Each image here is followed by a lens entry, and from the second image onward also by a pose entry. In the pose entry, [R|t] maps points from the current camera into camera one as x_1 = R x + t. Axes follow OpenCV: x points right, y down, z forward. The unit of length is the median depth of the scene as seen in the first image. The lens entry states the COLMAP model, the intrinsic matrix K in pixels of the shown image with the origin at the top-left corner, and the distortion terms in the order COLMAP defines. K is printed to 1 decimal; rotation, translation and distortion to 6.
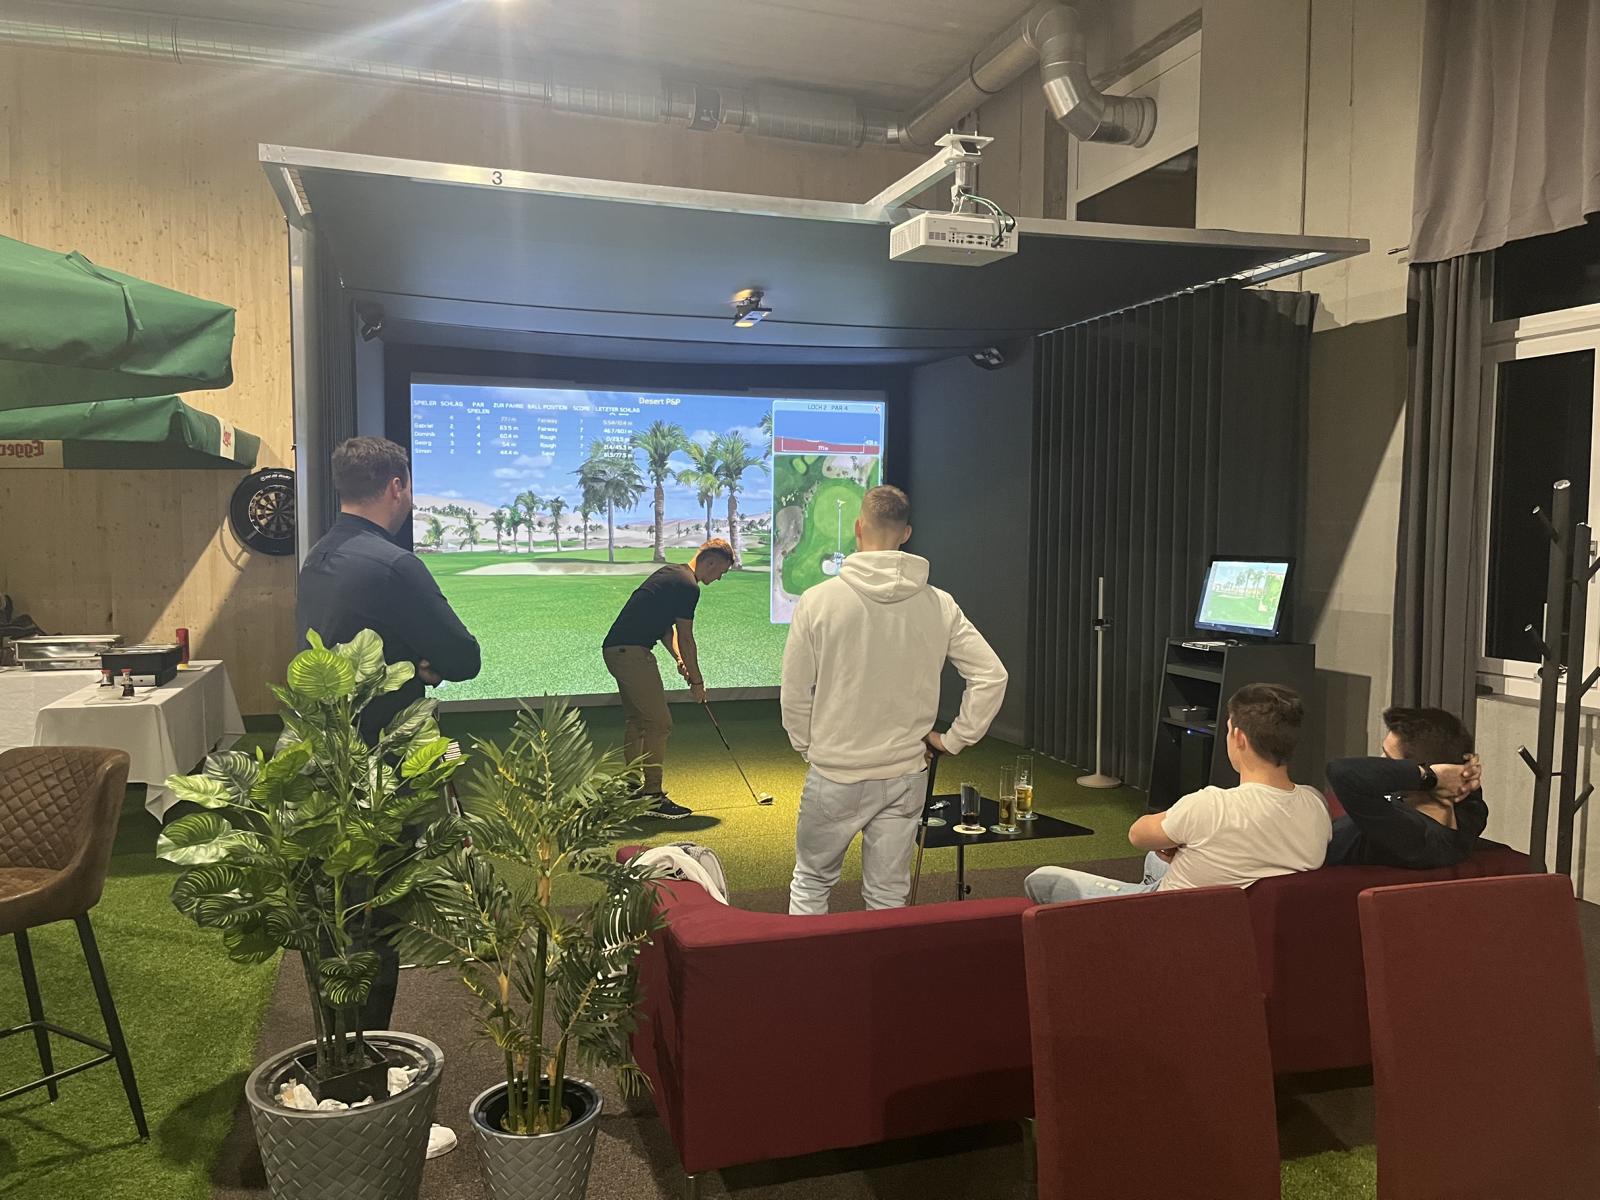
lens RADIAL K [[1198.6, 0, 797.4], [0, 1198.6, 594.7], [0, 0, 1]] dist [0.053466, -0.077227]
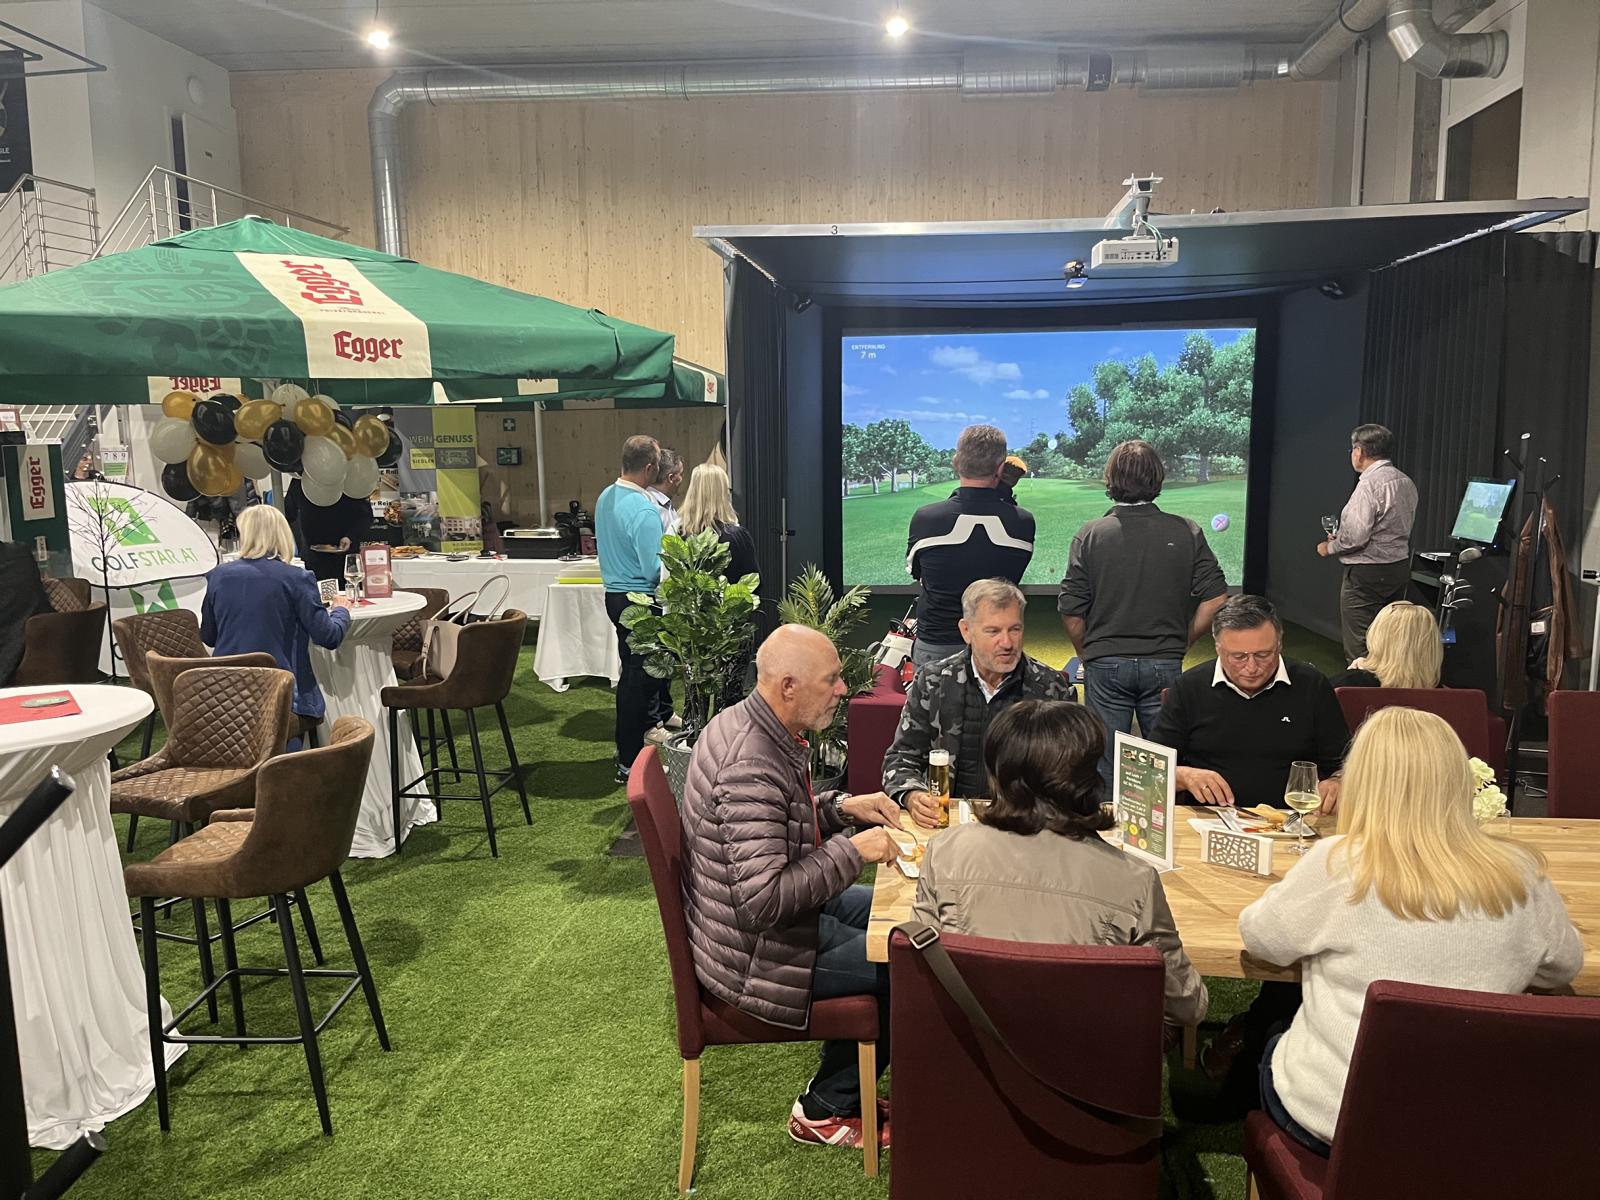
lens RADIAL K [[1198.6, 0, 806.4], [0, 1198.6, 600.0], [0, 0, 1]] dist [0.053466, -0.077227]
pose [[0.916004, 0.046998, -0.398408, 0.180800], [-0.012021, 0.995883, 0.089842, -0.009983], [0.400990, -0.077507, 0.912798, -0.225979]]
